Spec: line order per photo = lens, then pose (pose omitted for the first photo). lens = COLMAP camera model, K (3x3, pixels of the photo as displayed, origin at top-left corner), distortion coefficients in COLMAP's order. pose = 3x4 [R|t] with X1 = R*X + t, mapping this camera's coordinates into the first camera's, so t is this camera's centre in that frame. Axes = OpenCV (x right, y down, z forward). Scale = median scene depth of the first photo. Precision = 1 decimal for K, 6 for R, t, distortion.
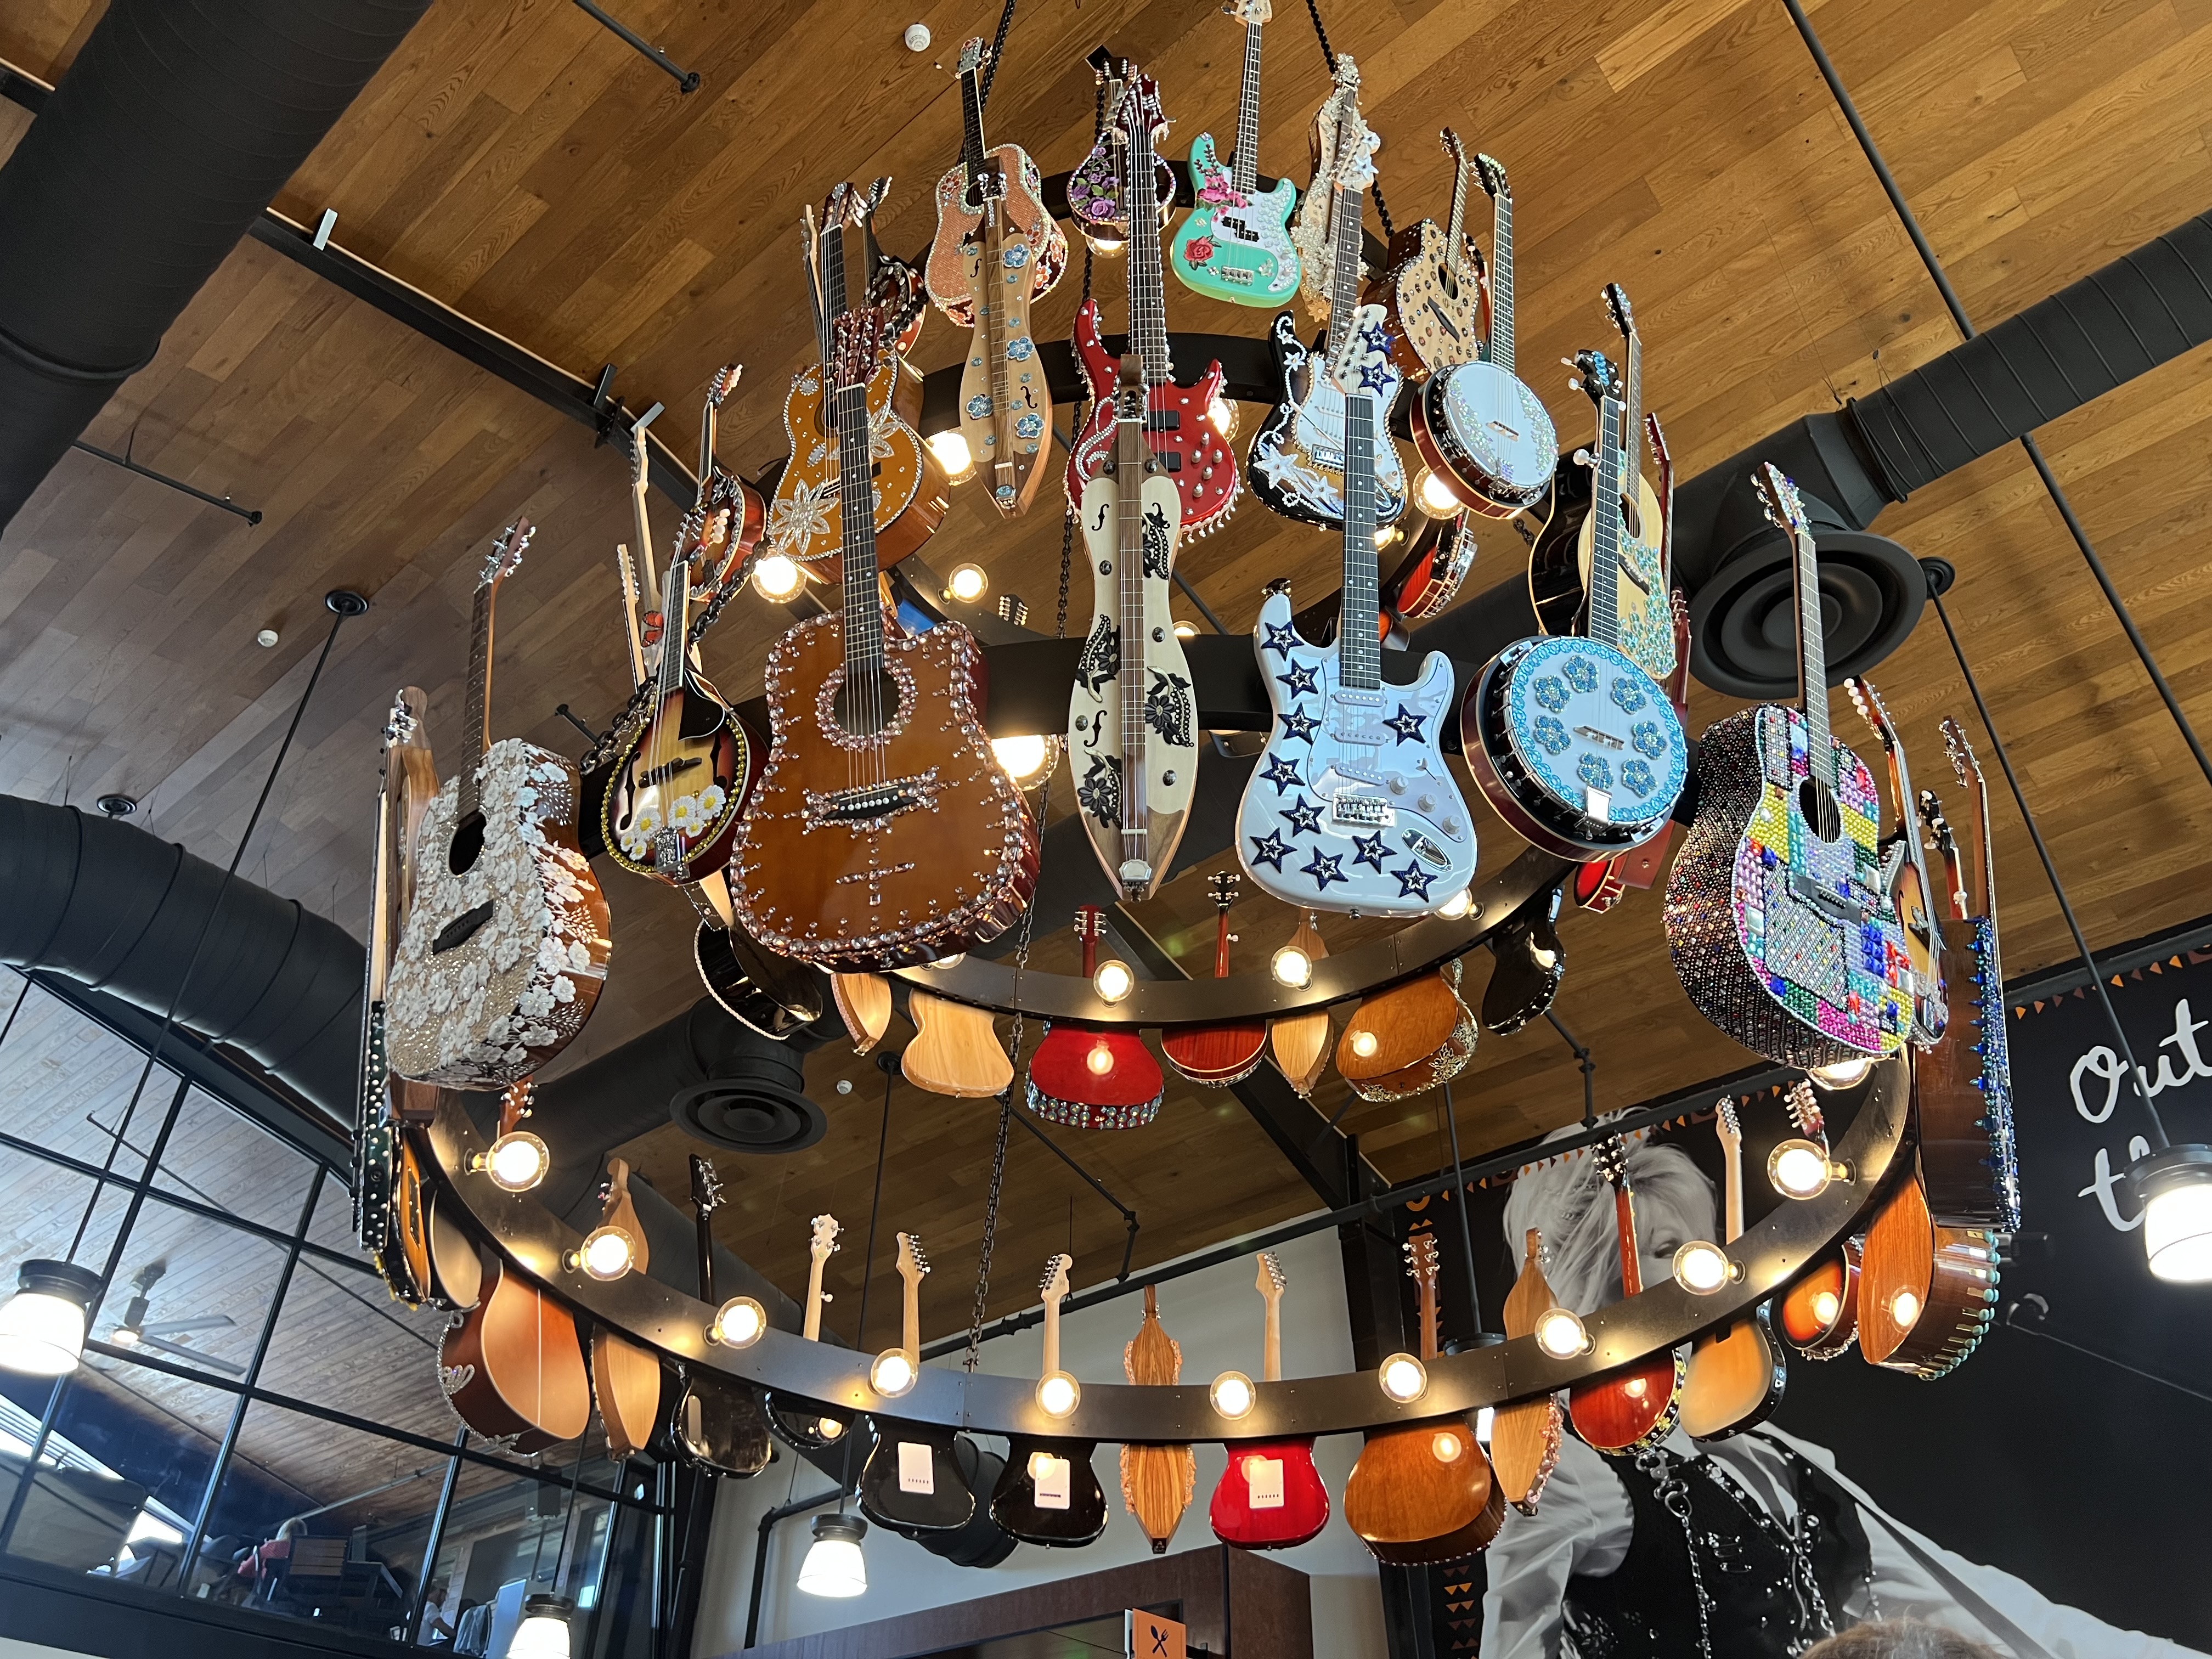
lens RADIAL K [[1693.4, 0, 1106.0], [0, 1693.4, 829.5], [0, 0, 1]] dist [0.027351, 0.003397]
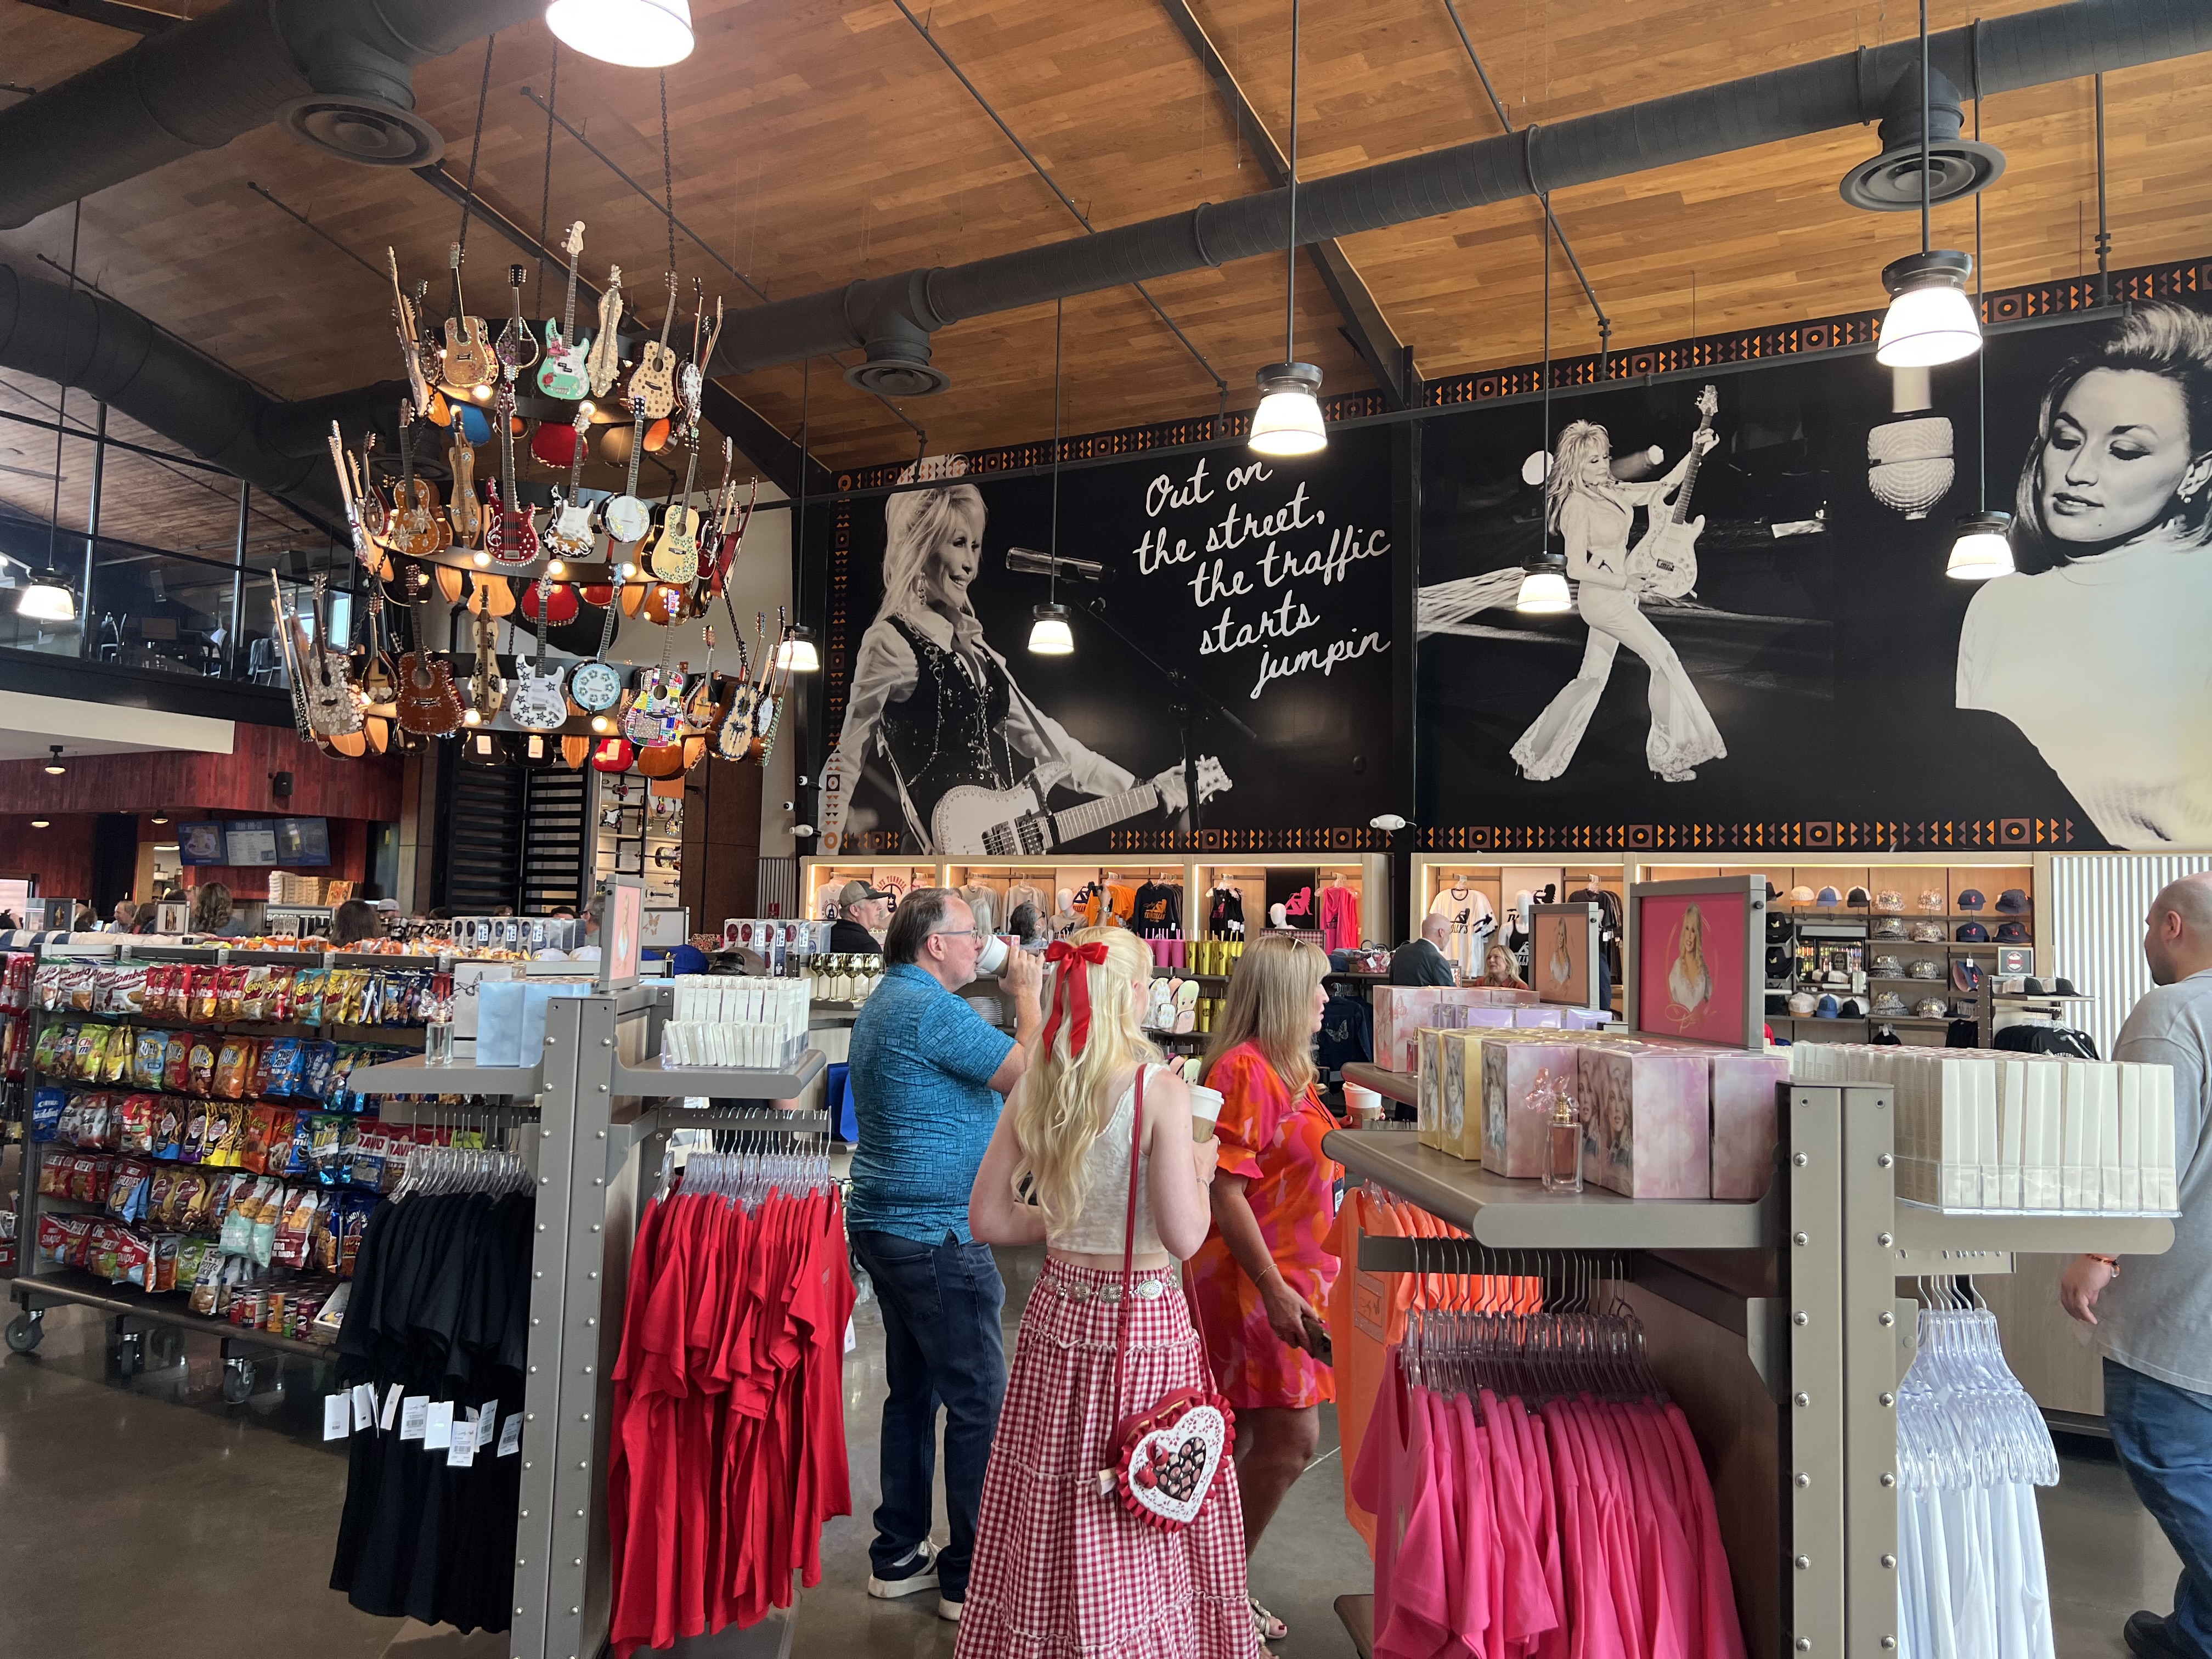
lens RADIAL K [[1693.4, 0, 1106.0], [0, 1693.4, 829.5], [0, 0, 1]] dist [0.027351, 0.003397]
pose [[0.985402, 0.025170, 0.168373, 0.217100], [-0.115748, 0.824304, 0.554188, -0.597399], [-0.124841, -0.565587, 0.815184, -0.761371]]
